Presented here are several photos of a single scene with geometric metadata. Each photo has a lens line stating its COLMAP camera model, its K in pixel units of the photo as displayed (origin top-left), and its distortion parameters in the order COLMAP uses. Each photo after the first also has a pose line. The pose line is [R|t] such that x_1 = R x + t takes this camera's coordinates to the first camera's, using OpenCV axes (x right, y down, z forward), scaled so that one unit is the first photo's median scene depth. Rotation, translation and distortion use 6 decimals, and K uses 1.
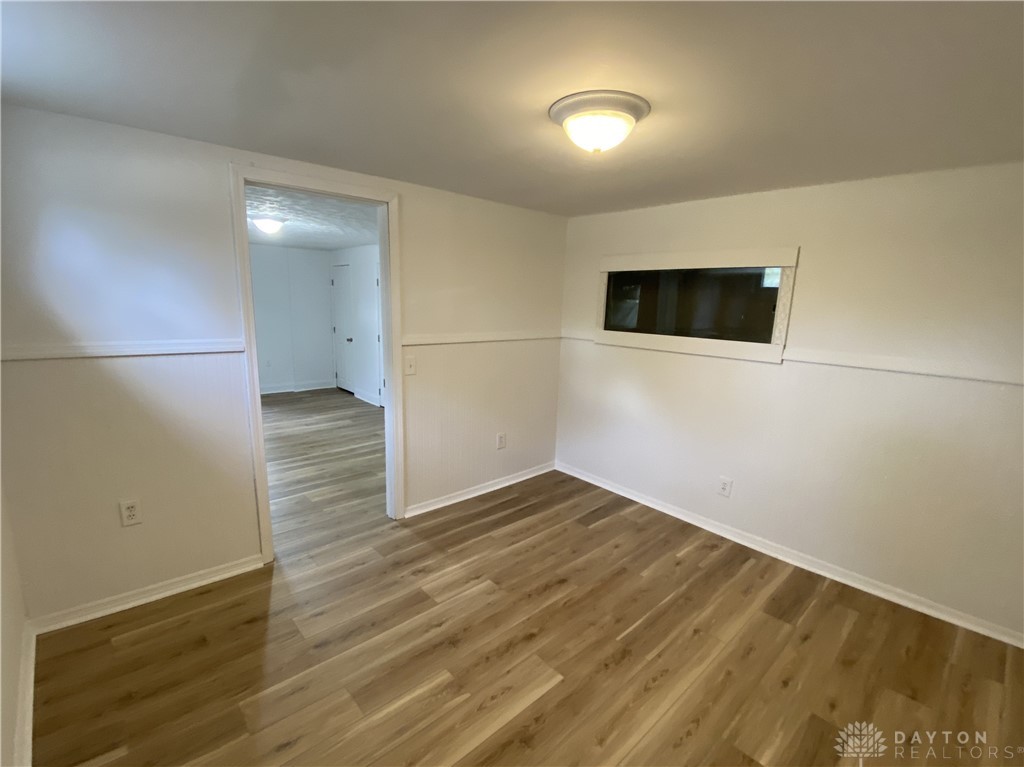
lens RADIAL K [[447.2, 0, 512.0], [0, 447.2, 383.5], [0, 0, 1]] dist [-0.028586, -0.000689]
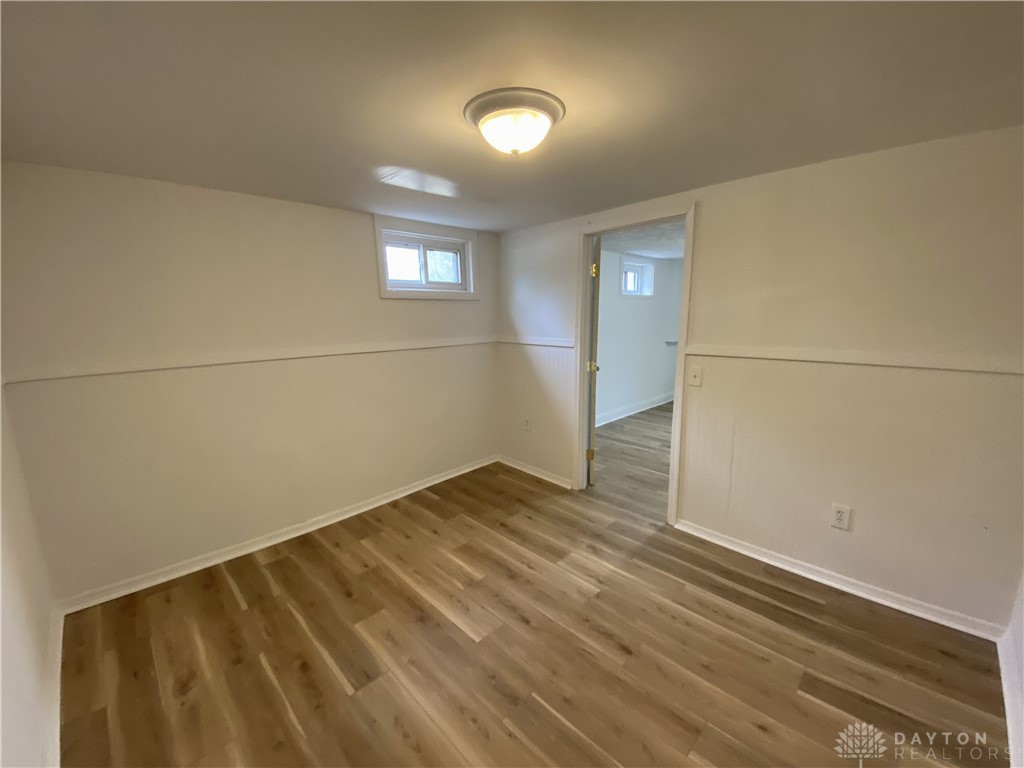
lens RADIAL K [[430.3, 0, 512.0], [0, 430.3, 384.0], [0, 0, 1]] dist [-0.047957, -0.000657]
pose [[0.038861, 0.150441, -0.987855, 0.796016], [-0.184911, 0.972610, 0.140846, -0.089671], [0.981987, 0.177192, 0.065615, 0.679364]]
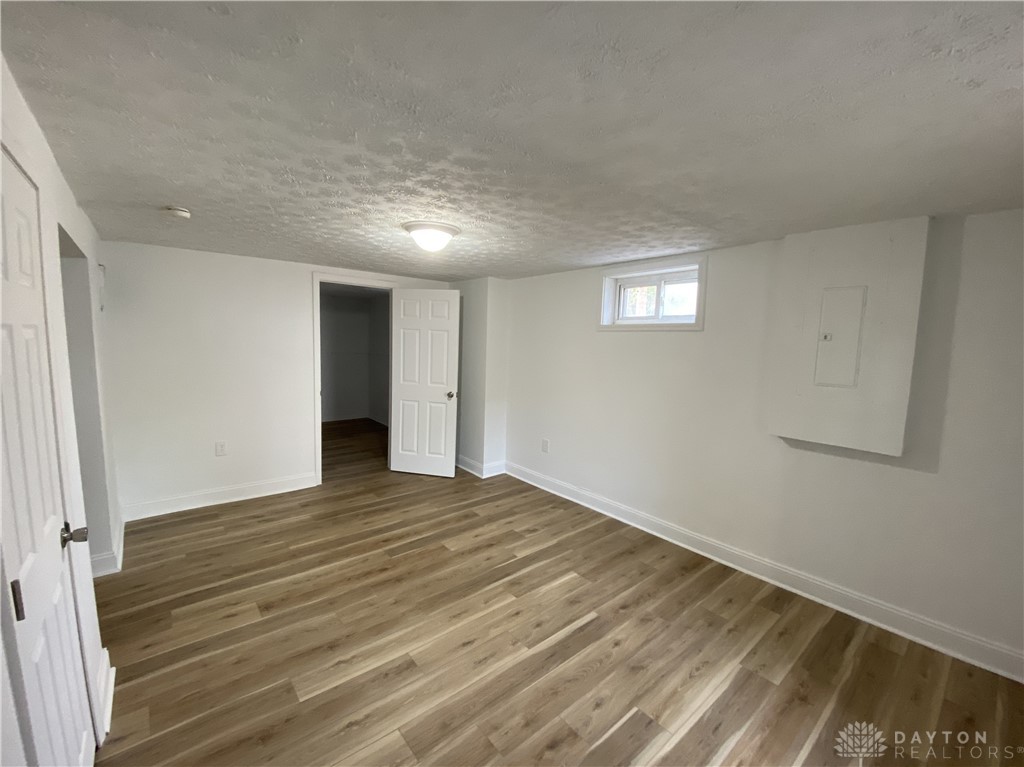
lens RADIAL K [[430.3, 0, 512.0], [0, 430.3, 383.5], [0, 0, 1]] dist [-0.047957, -0.000657]
pose [[-0.997177, -0.055319, 0.050764, -1.236698], [-0.037830, 0.954216, 0.296716, -0.579865], [-0.064854, 0.293958, -0.953616, 2.837775]]
